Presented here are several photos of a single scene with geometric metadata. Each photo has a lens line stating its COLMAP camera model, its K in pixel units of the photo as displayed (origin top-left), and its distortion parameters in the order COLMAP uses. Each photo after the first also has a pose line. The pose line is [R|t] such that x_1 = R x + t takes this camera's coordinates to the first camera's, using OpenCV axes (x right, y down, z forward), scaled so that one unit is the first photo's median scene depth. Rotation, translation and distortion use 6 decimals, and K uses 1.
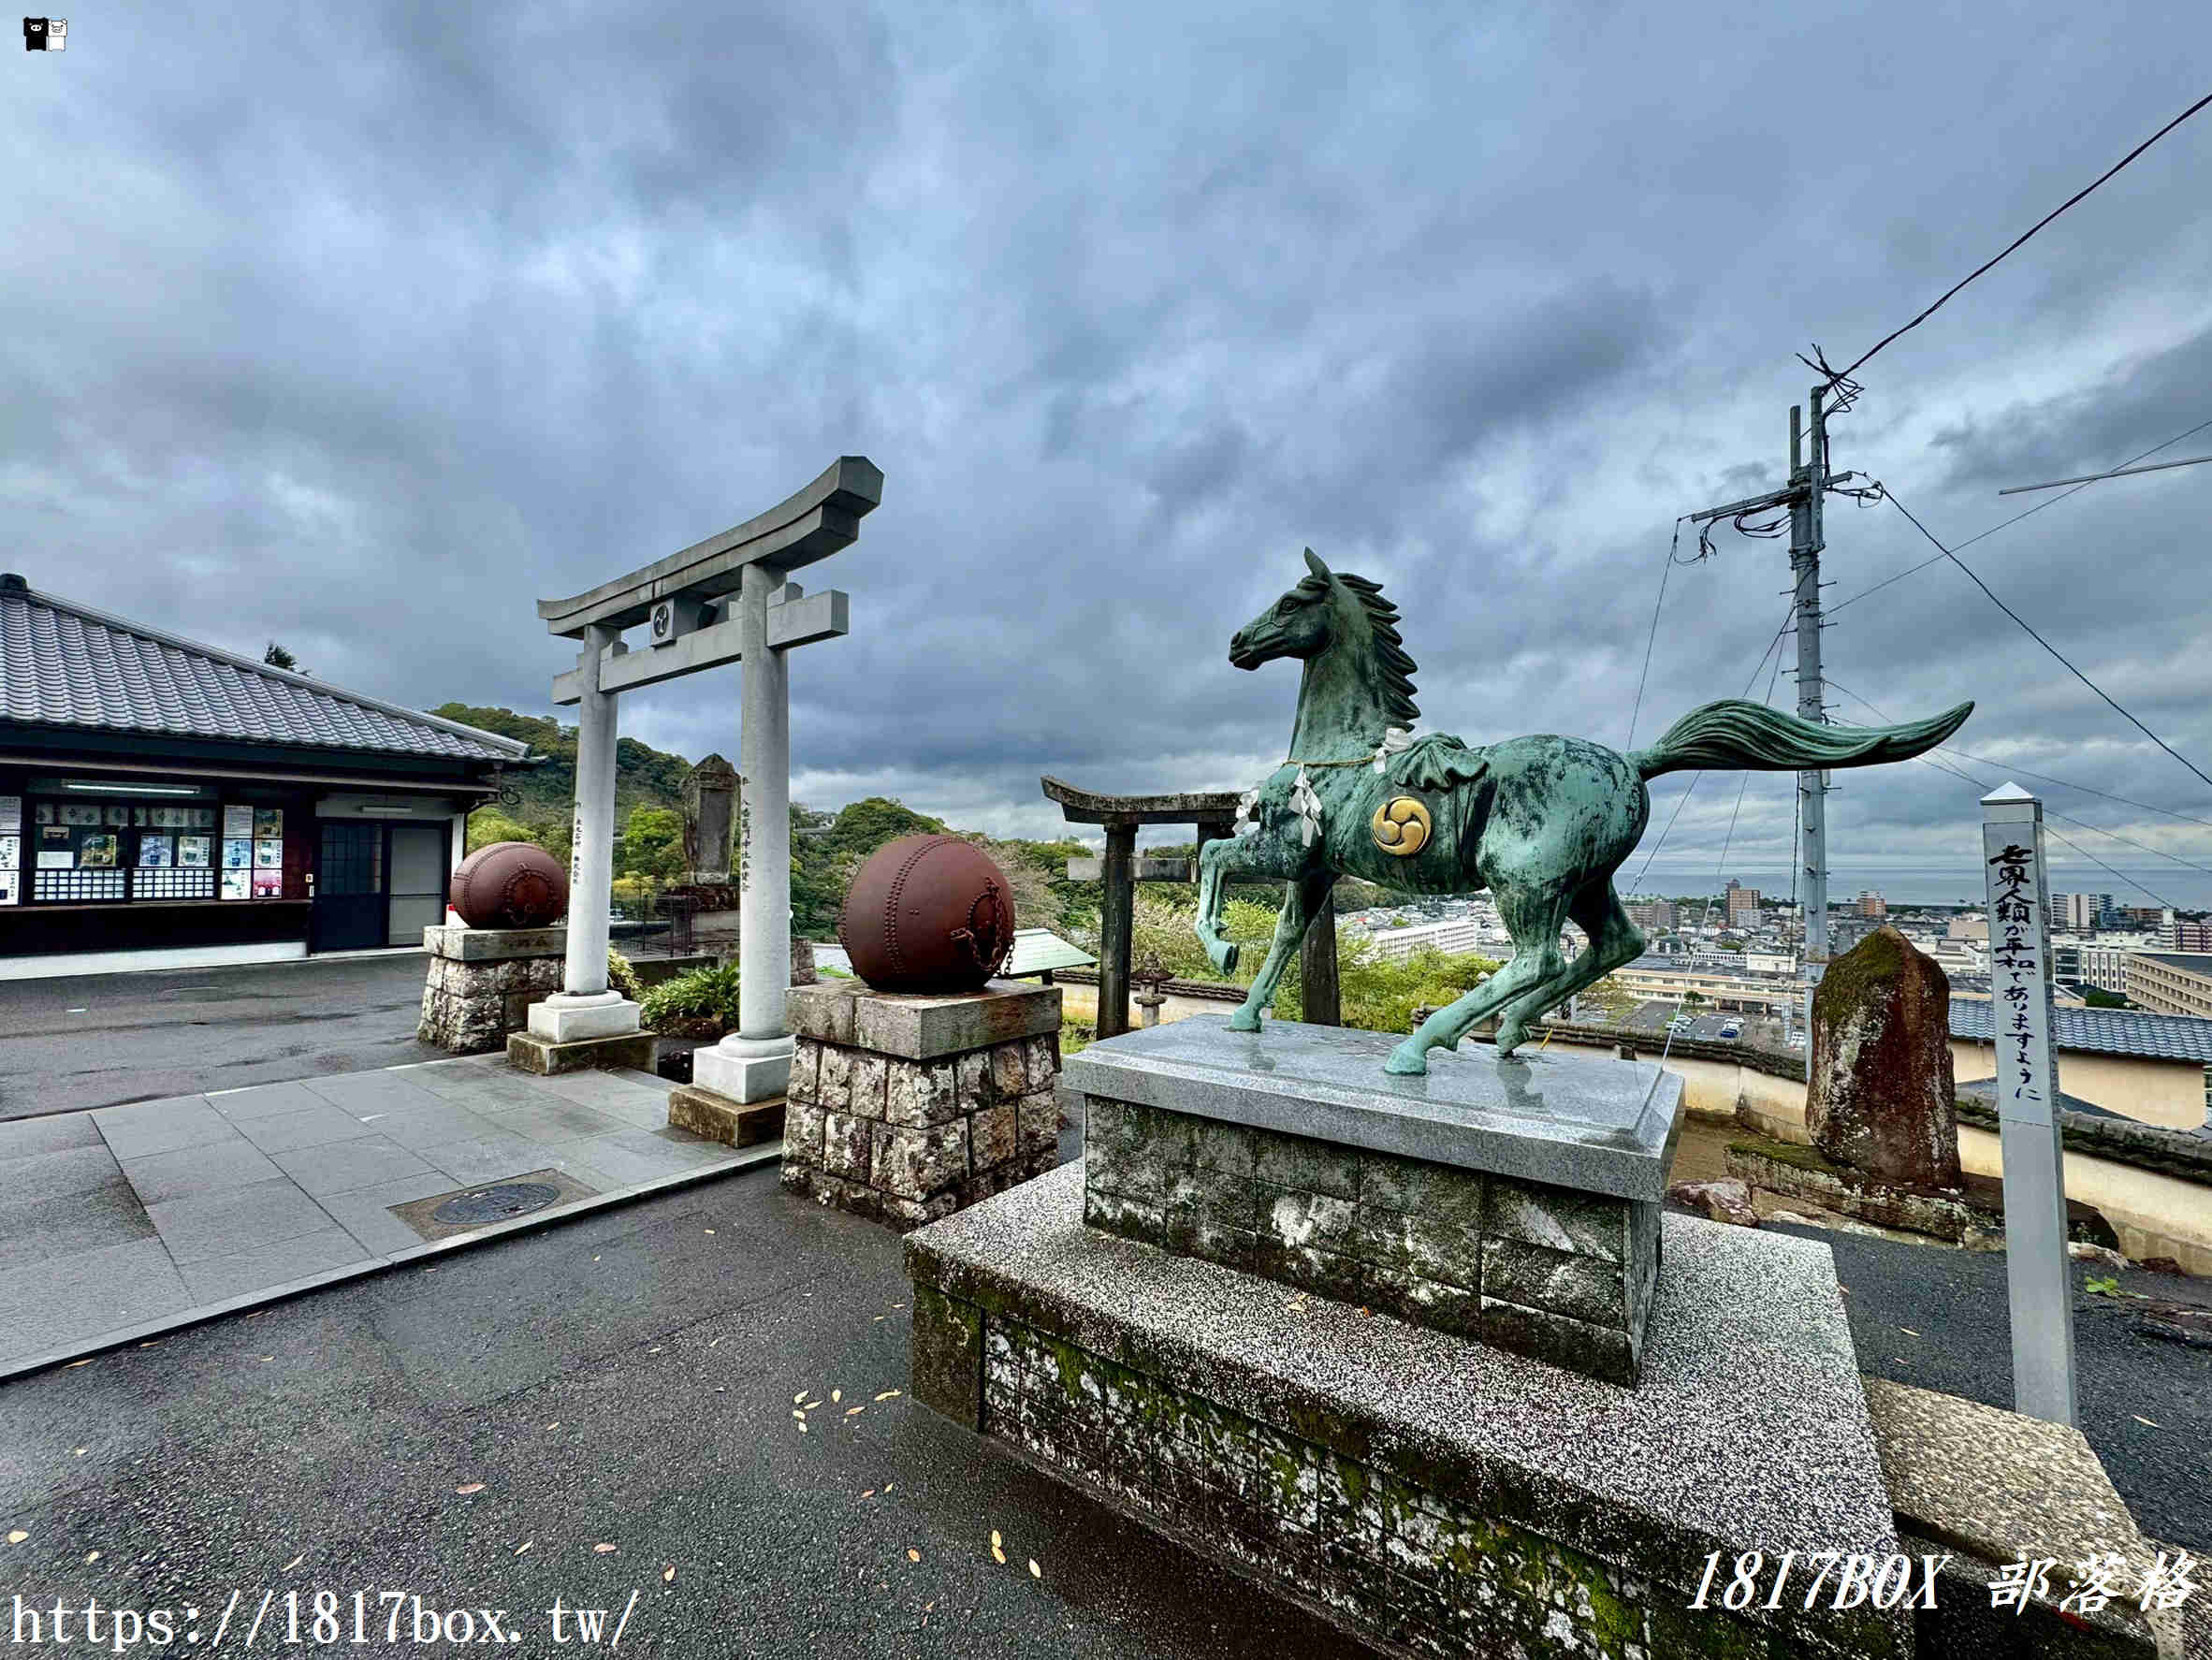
lens RADIAL K [[888.6, 0, 1102.8], [0, 888.6, 828.2], [0, 0, 1]] dist [-0.004360, 0.000868]
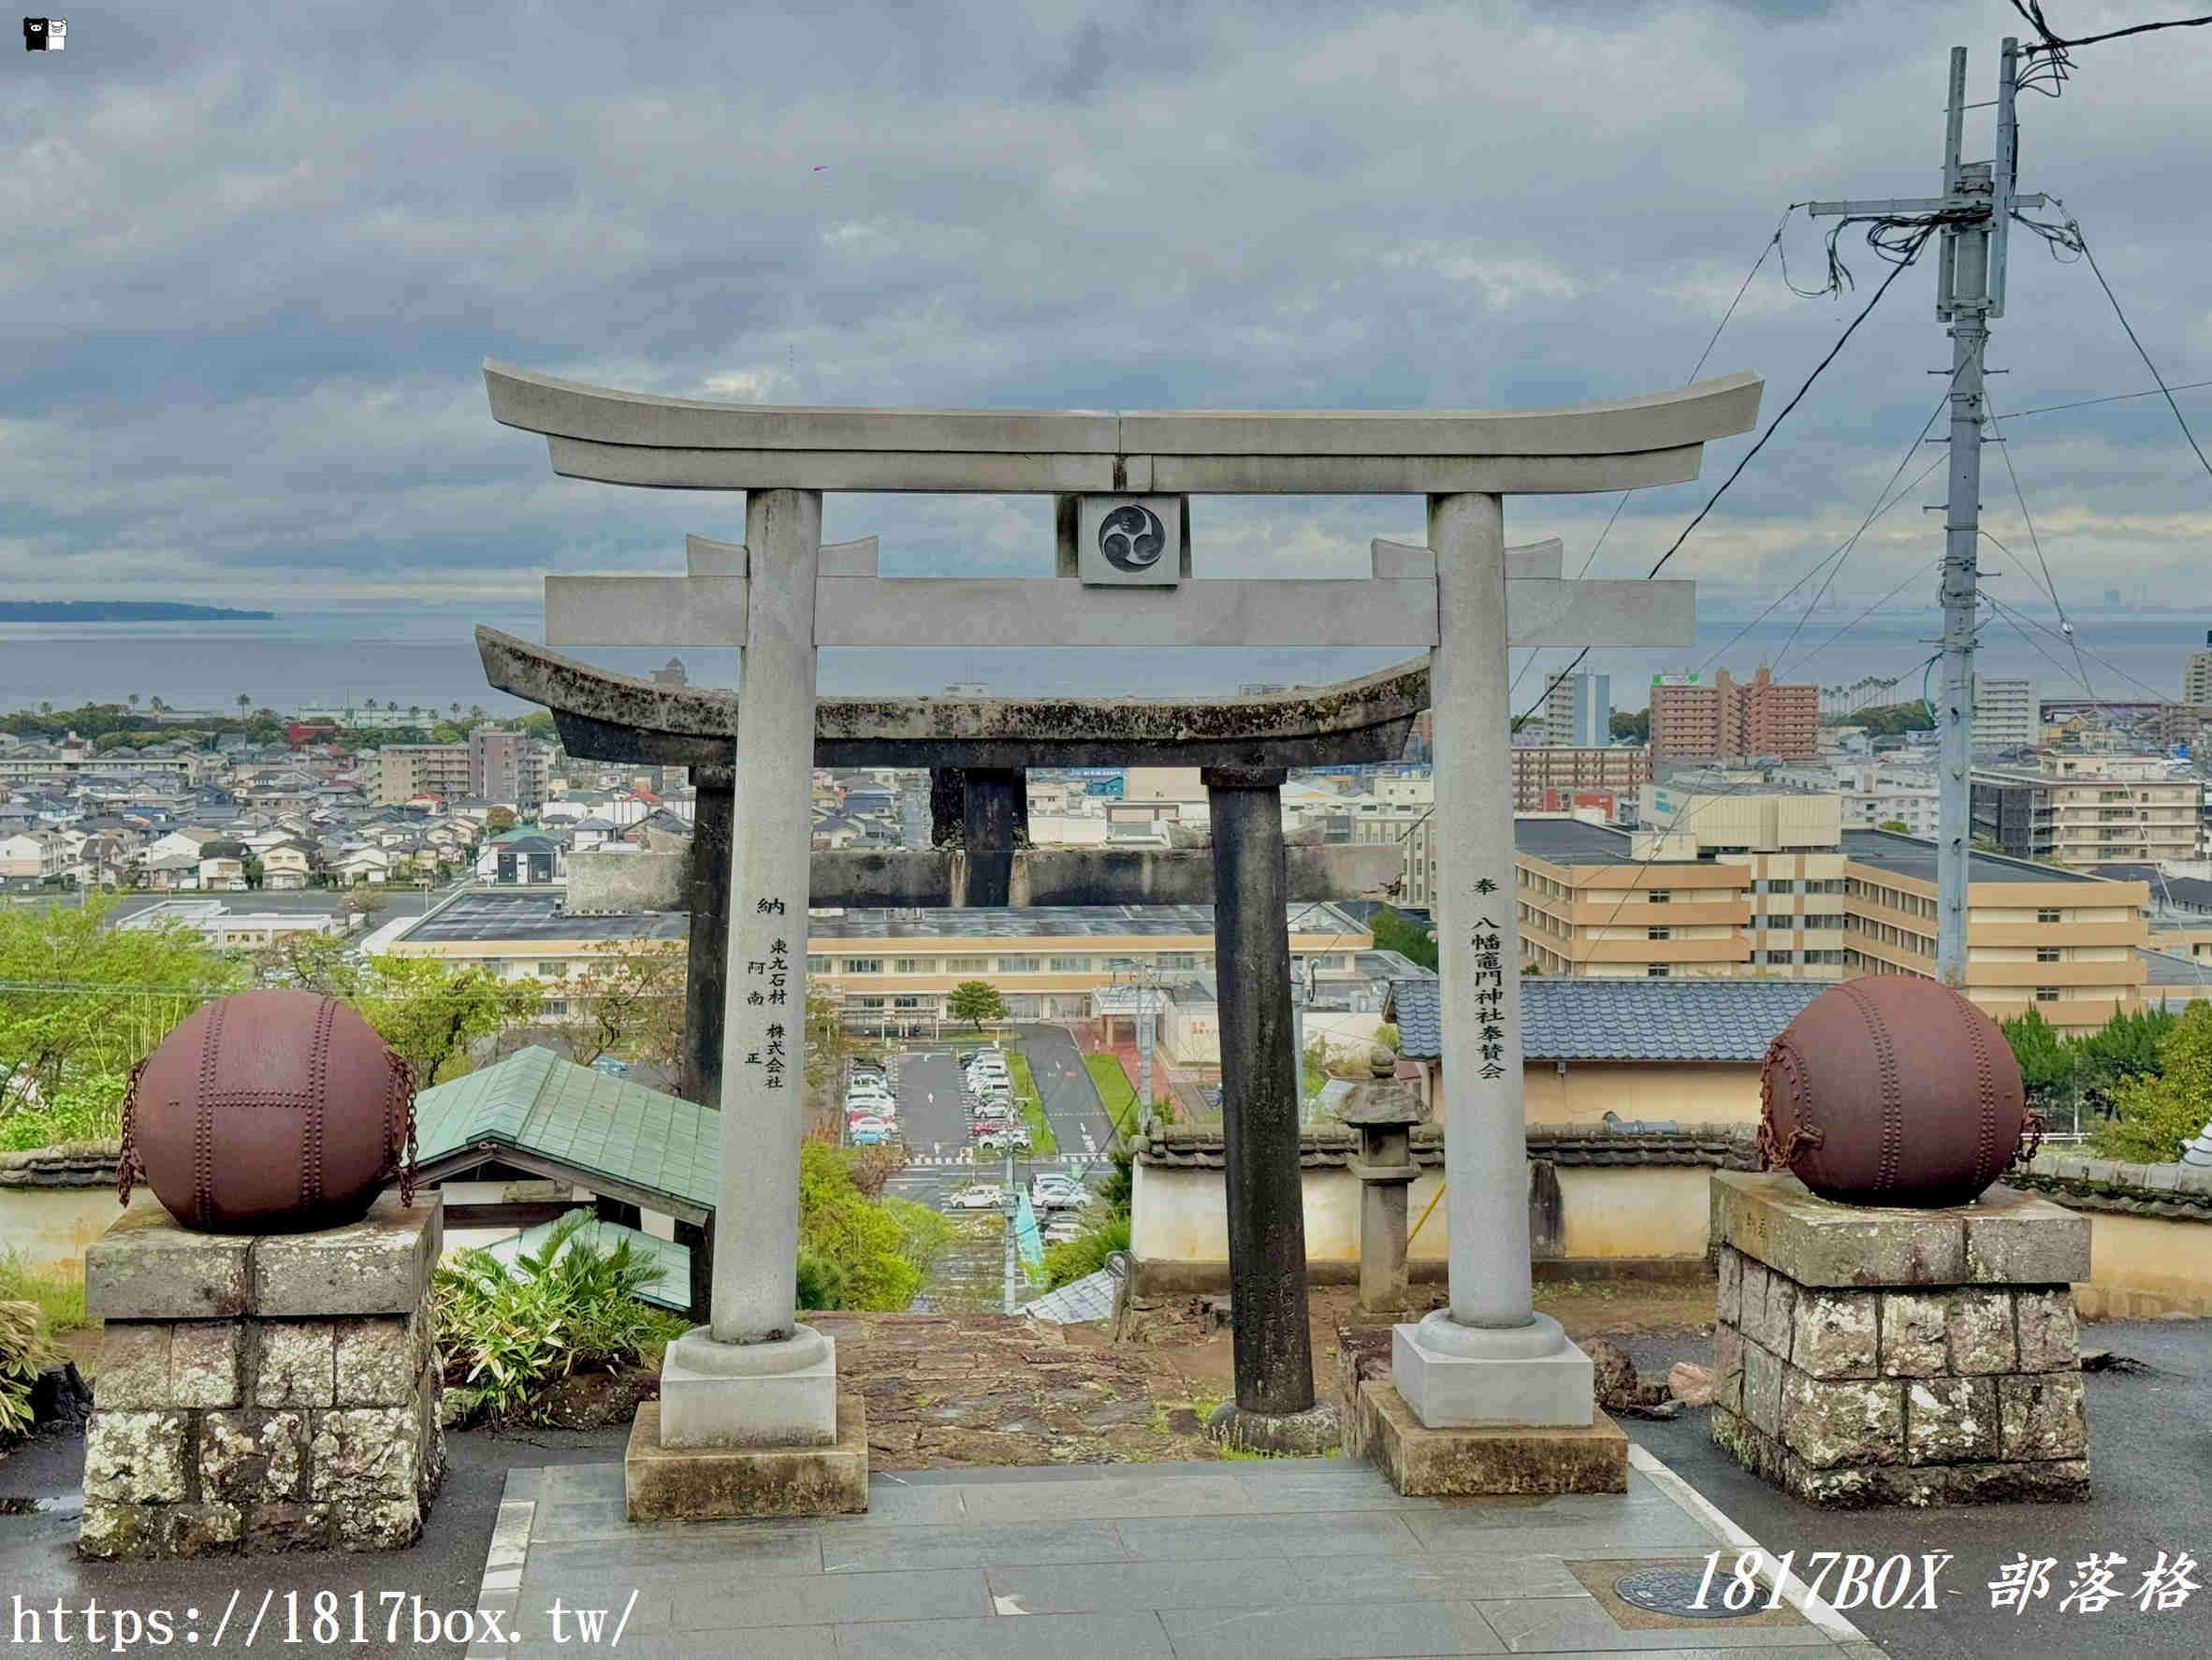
lens RADIAL K [[3141.4, 0, 1107.5], [0, 3141.4, 819.8], [0, 0, 1]] dist [0.131423, 0.000000]
pose [[0.715376, -0.050136, 0.696939, -1.443027], [-0.025176, 0.994925, 0.097414, -0.208475], [-0.698286, -0.087234, 0.710483, -0.190564]]
